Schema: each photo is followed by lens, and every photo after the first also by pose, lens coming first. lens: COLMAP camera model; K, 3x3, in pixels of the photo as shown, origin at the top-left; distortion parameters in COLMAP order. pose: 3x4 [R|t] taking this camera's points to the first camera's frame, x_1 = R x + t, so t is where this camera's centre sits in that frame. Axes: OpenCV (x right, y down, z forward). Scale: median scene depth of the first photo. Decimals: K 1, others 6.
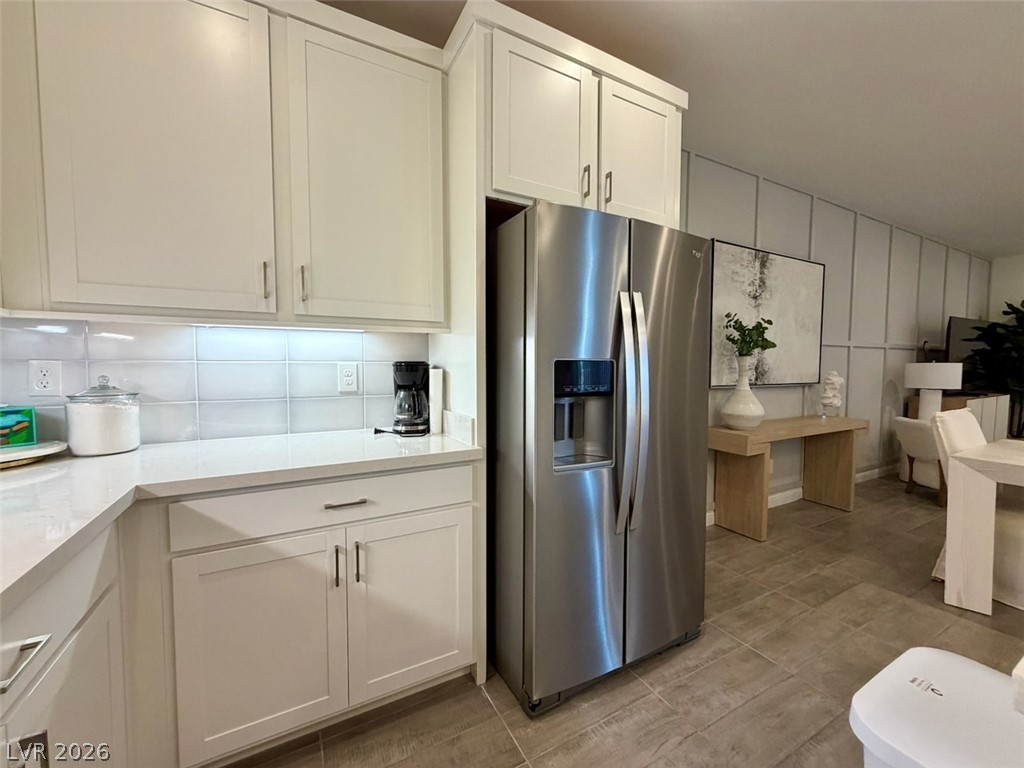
lens RADIAL K [[408.5, 0, 509.4], [0, 408.5, 384.1], [0, 0, 1]] dist [0.000802, -0.000338]
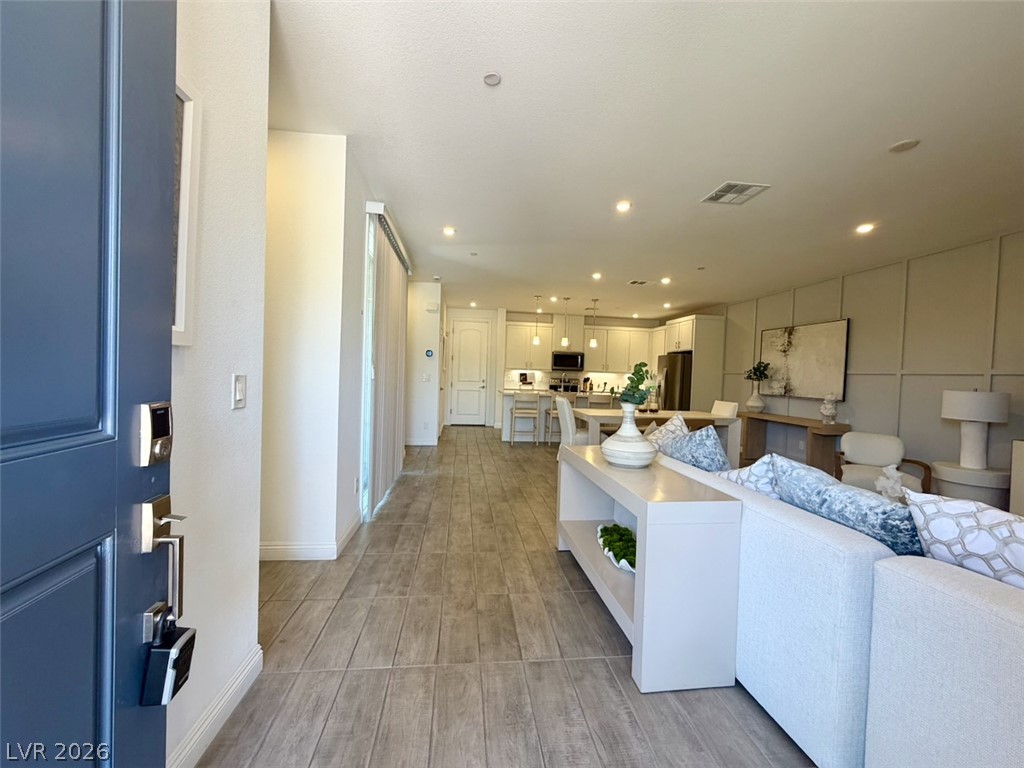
lens RADIAL K [[408.5, 0, 509.4], [0, 408.5, 384.1], [0, 0, 1]] dist [0.000802, -0.000338]
pose [[-0.370544, 0.009048, -0.928771, 5.115039], [-0.079841, 0.995941, 0.041556, -0.054613], [0.925377, 0.089553, -0.368318, 0.895118]]
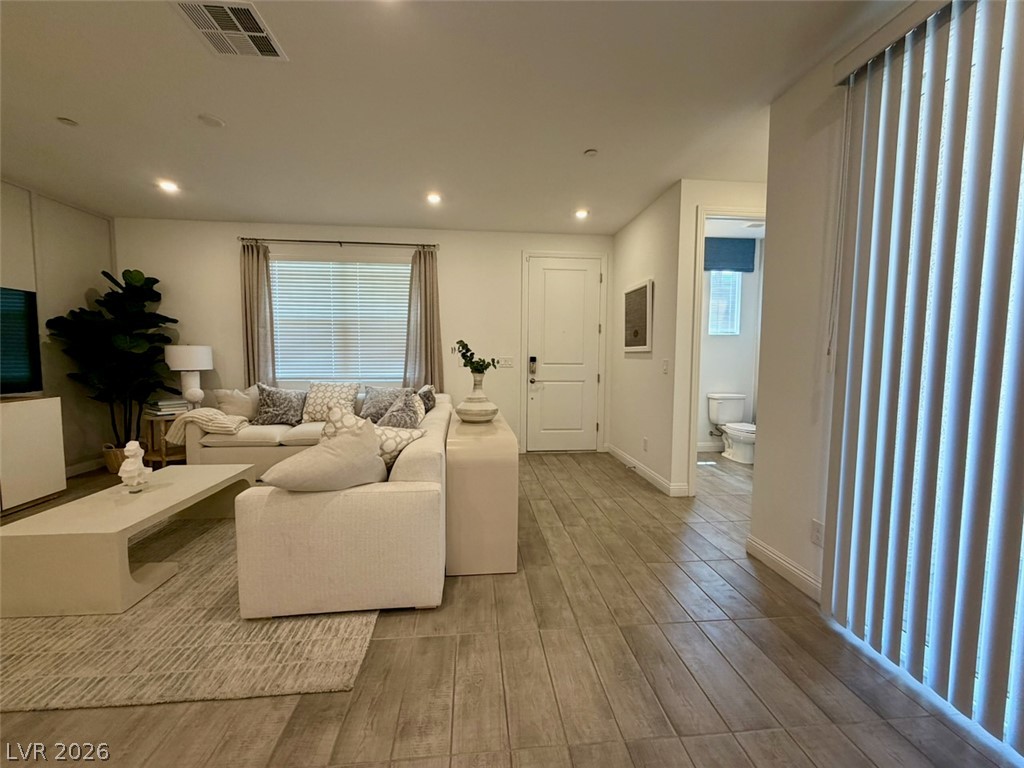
lens RADIAL K [[408.5, 0, 509.4], [0, 408.5, 384.1], [0, 0, 1]] dist [0.000802, -0.000338]
pose [[0.389164, -0.062472, 0.919048, 2.380947], [0.037245, 0.997949, 0.052065, -0.010997], [-0.920415, 0.013968, 0.390693, 0.034943]]
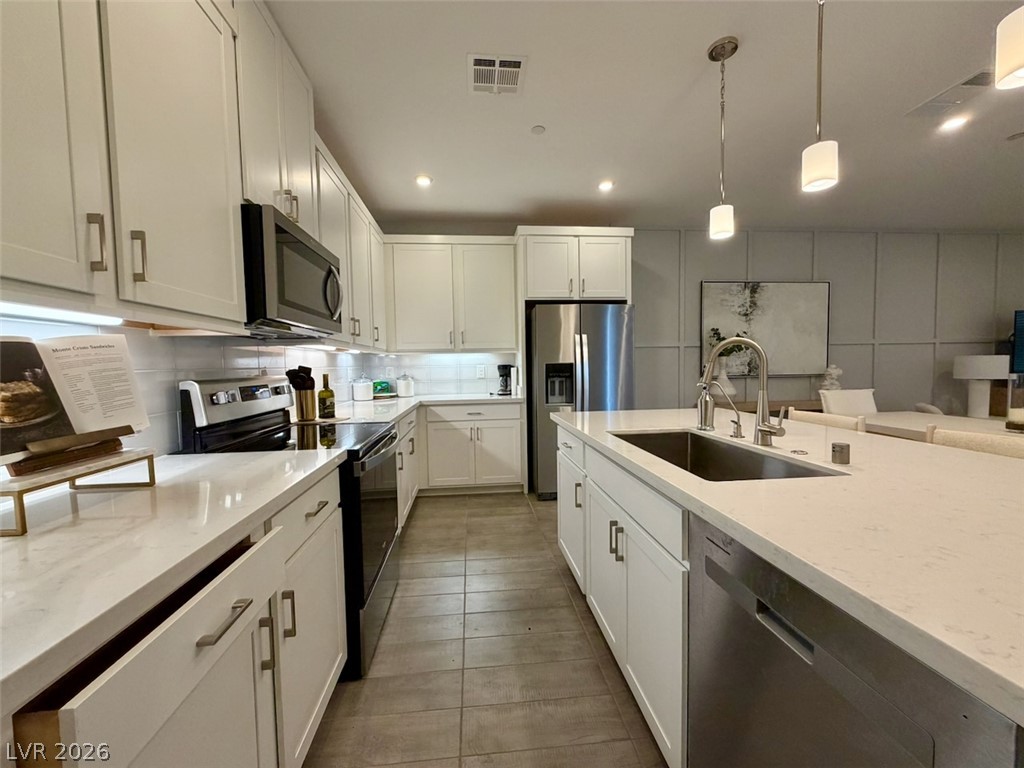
lens RADIAL K [[408.5, 0, 509.4], [0, 408.5, 384.1], [0, 0, 1]] dist [0.000802, -0.000338]
pose [[0.919488, 0.000023, -0.393118, 0.702173], [0.000088, 1.000000, 0.000262, 0.055131], [0.393118, -0.000275, 0.919488, -1.140703]]
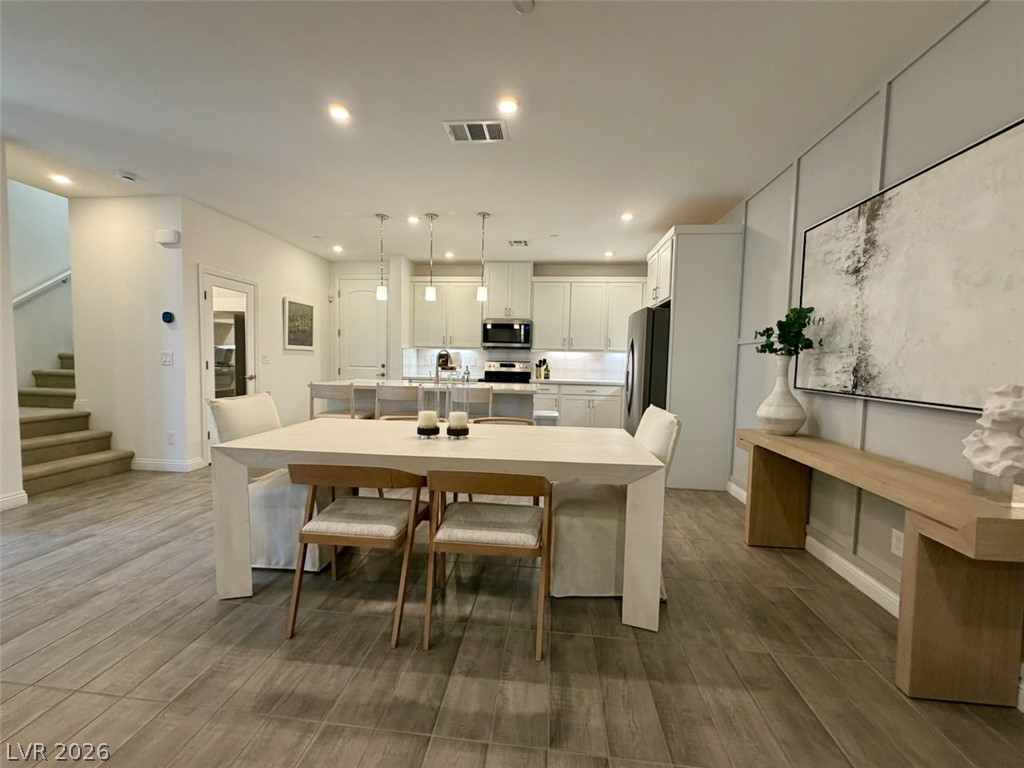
lens RADIAL K [[408.5, 0, 509.4], [0, 408.5, 384.1], [0, 0, 1]] dist [0.000802, -0.000338]
pose [[-0.565200, 0.035067, -0.824208, 2.687578], [-0.062820, 0.994366, 0.085385, -0.068328], [0.822559, 0.100036, -0.559813, 1.610662]]
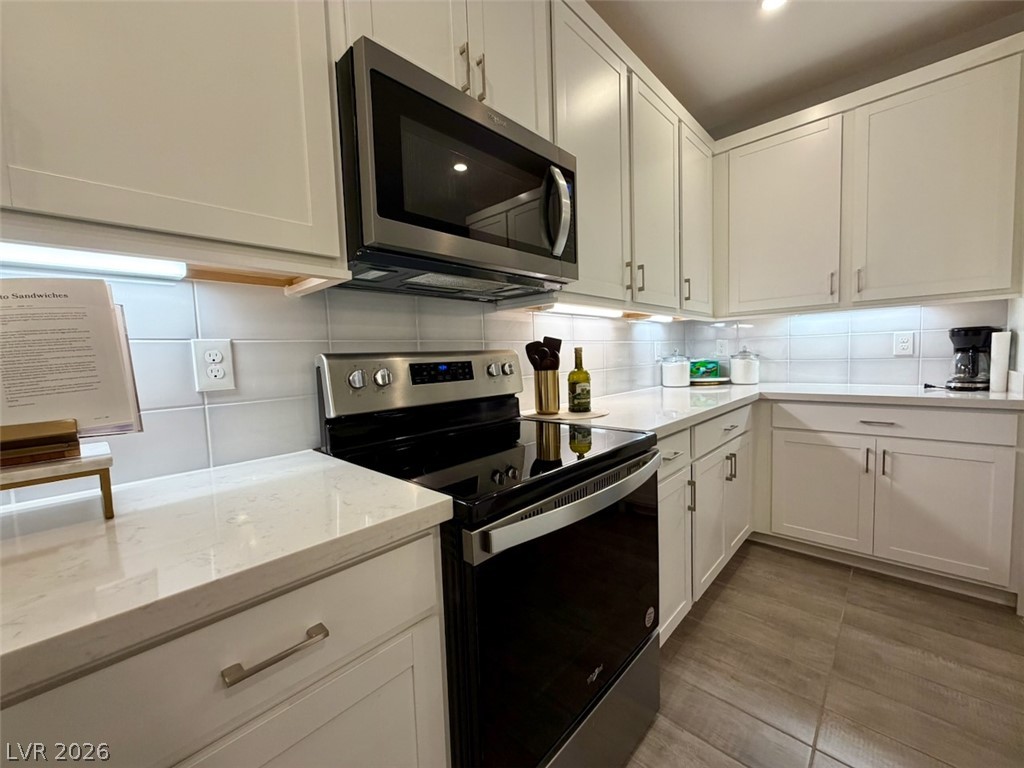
lens RADIAL K [[408.5, 0, 509.4], [0, 408.5, 384.1], [0, 0, 1]] dist [0.000802, -0.000338]
pose [[0.306028, 0.053838, -0.950499, 0.445404], [-0.012373, 0.998540, 0.052575, 0.057819], [0.951942, -0.004329, 0.306247, -0.557804]]
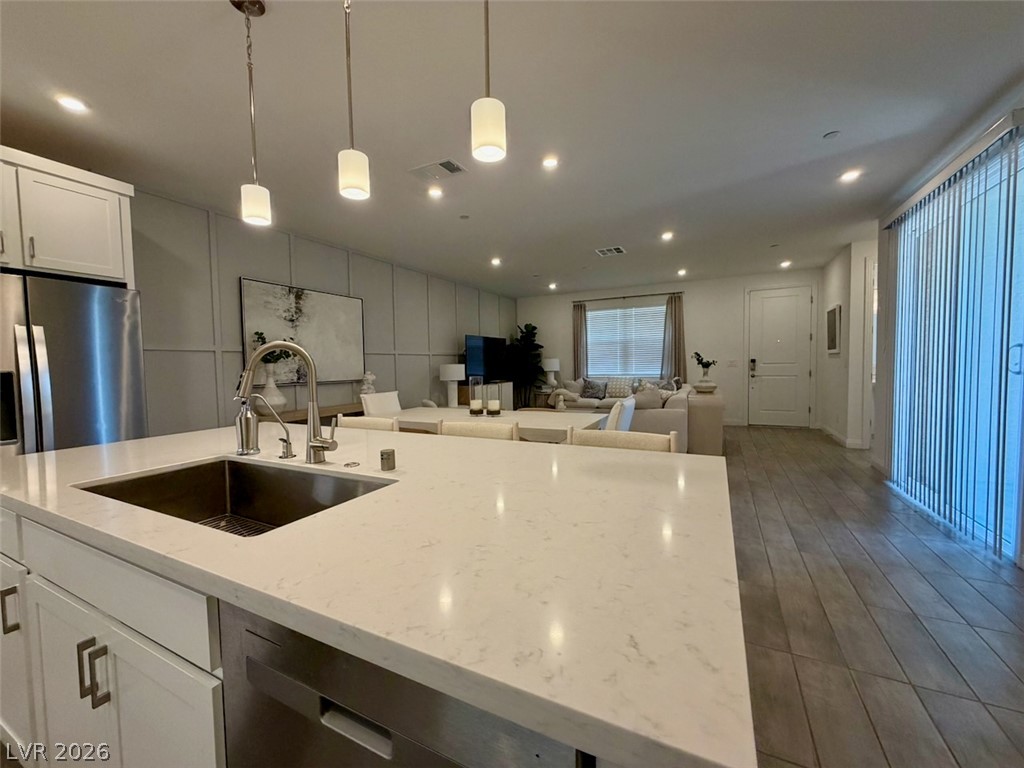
lens RADIAL K [[408.5, 0, 509.4], [0, 408.5, 384.1], [0, 0, 1]] dist [0.000802, -0.000338]
pose [[0.823349, -0.044911, 0.565756, 0.724555], [0.047590, 0.998817, 0.010031, 0.045790], [-0.565537, 0.018665, 0.824512, -0.994908]]
